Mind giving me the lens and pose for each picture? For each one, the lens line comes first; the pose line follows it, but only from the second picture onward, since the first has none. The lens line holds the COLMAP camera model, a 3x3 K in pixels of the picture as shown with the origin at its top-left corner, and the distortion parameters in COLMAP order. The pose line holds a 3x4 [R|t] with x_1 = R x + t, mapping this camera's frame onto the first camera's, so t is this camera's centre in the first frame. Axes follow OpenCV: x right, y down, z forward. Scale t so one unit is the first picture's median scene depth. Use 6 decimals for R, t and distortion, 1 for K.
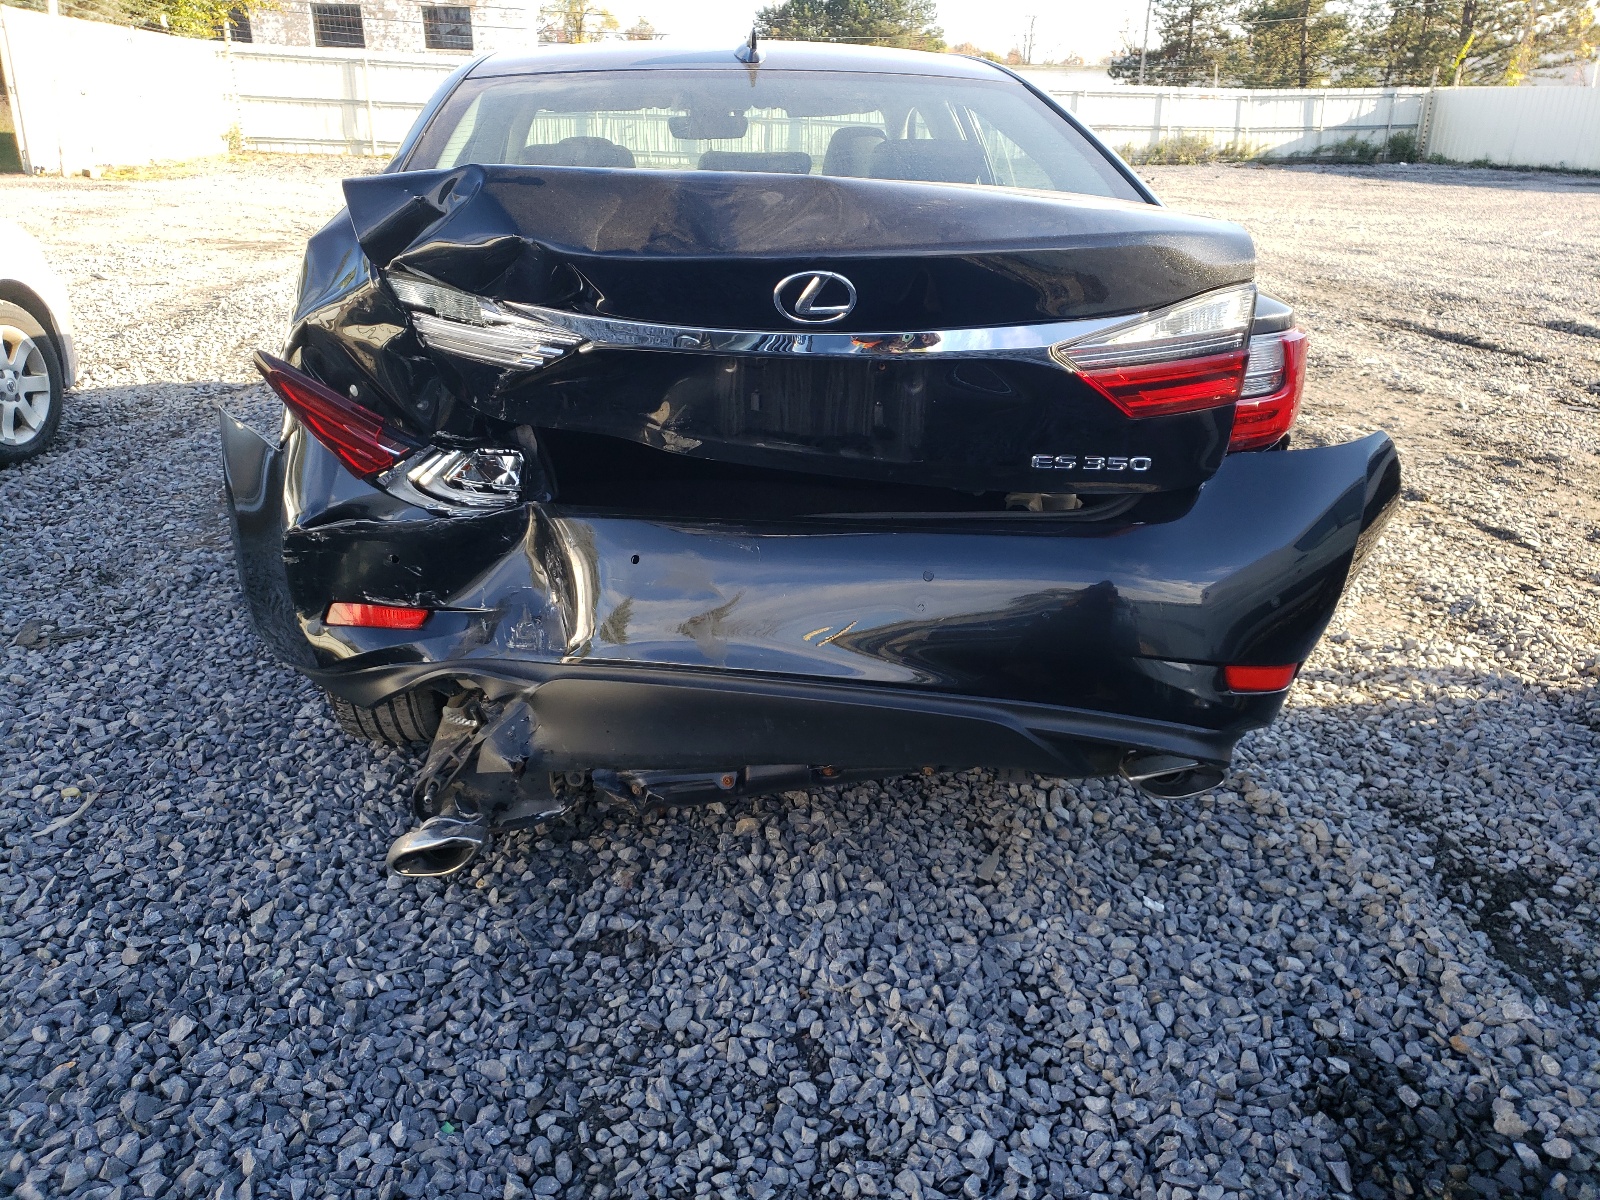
lens RADIAL K [[1217.9, 0, 800.2], [0, 1217.9, 598.4], [0, 0, 1]] dist [0.020809, 0.011659]
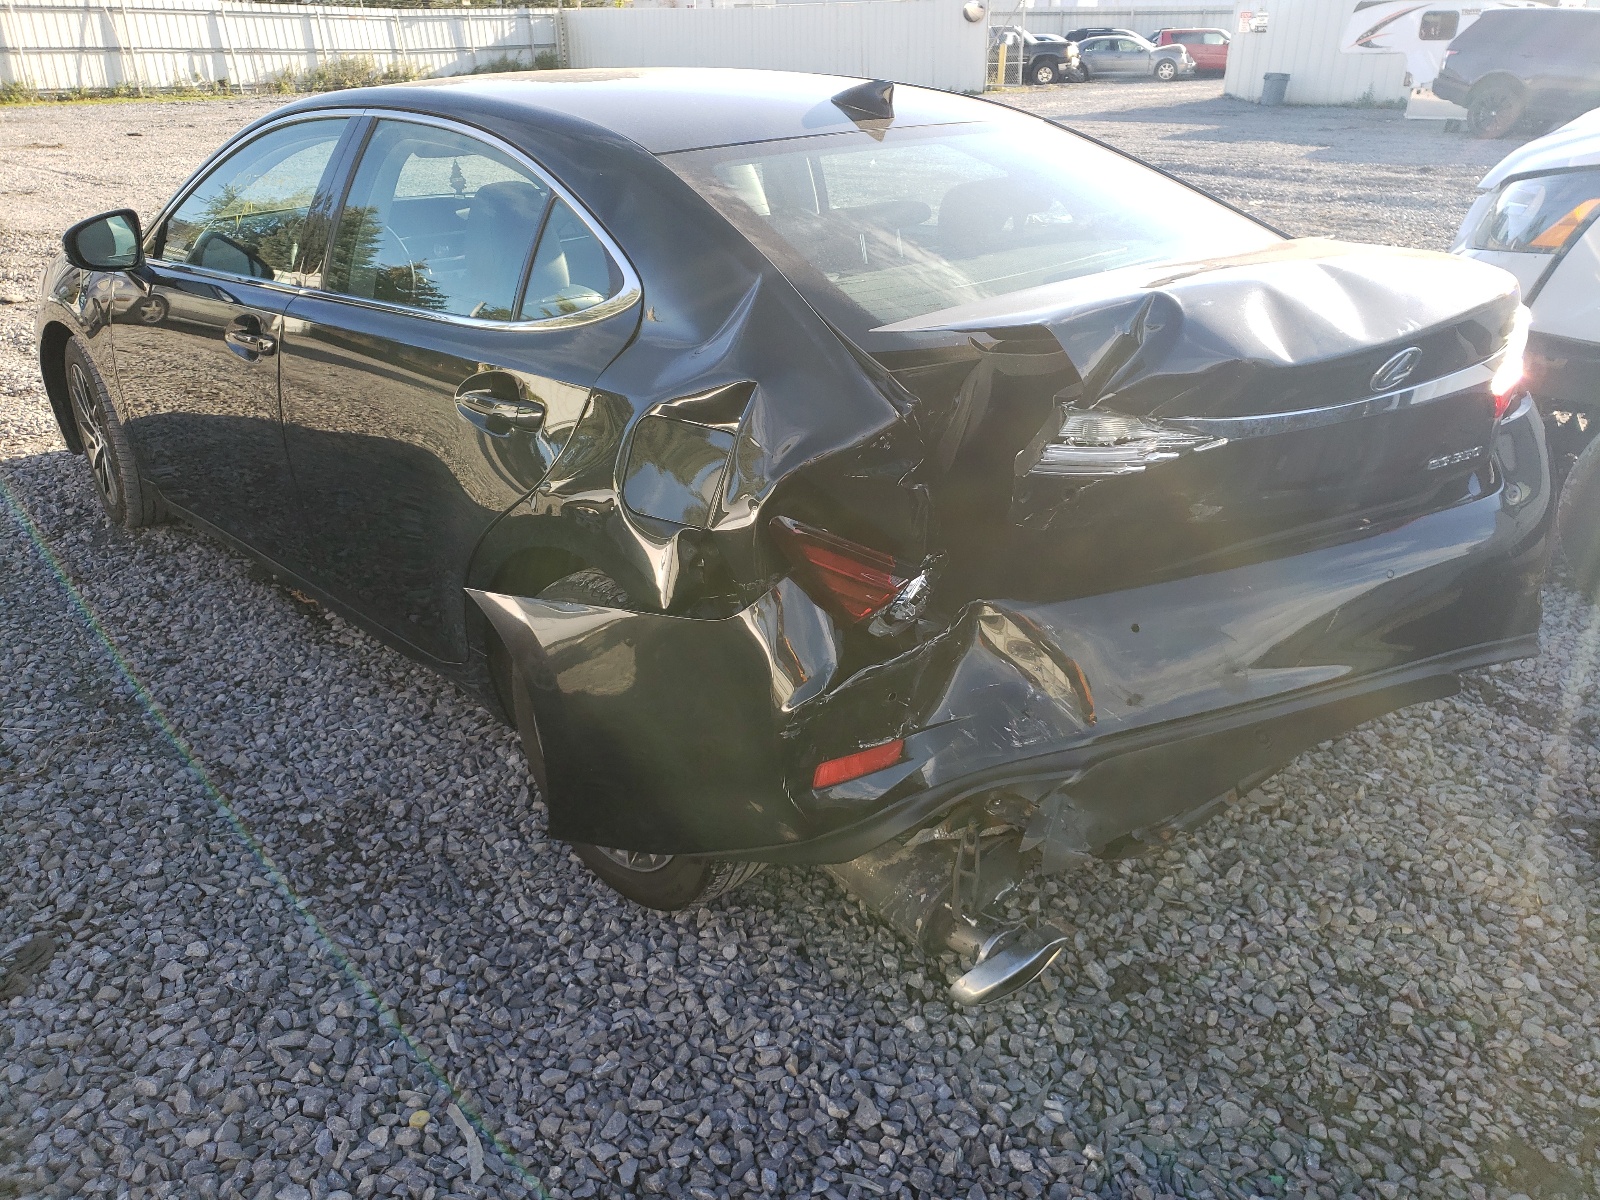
lens RADIAL K [[1217.9, 0, 797.7], [0, 1217.9, 604.4], [0, 0, 1]] dist [0.020809, 0.011659]
pose [[0.805763, -0.267358, 0.528455, -0.991387], [0.234879, 0.963390, 0.129270, -0.275938], [-0.543670, 0.019962, 0.839062, 0.287182]]
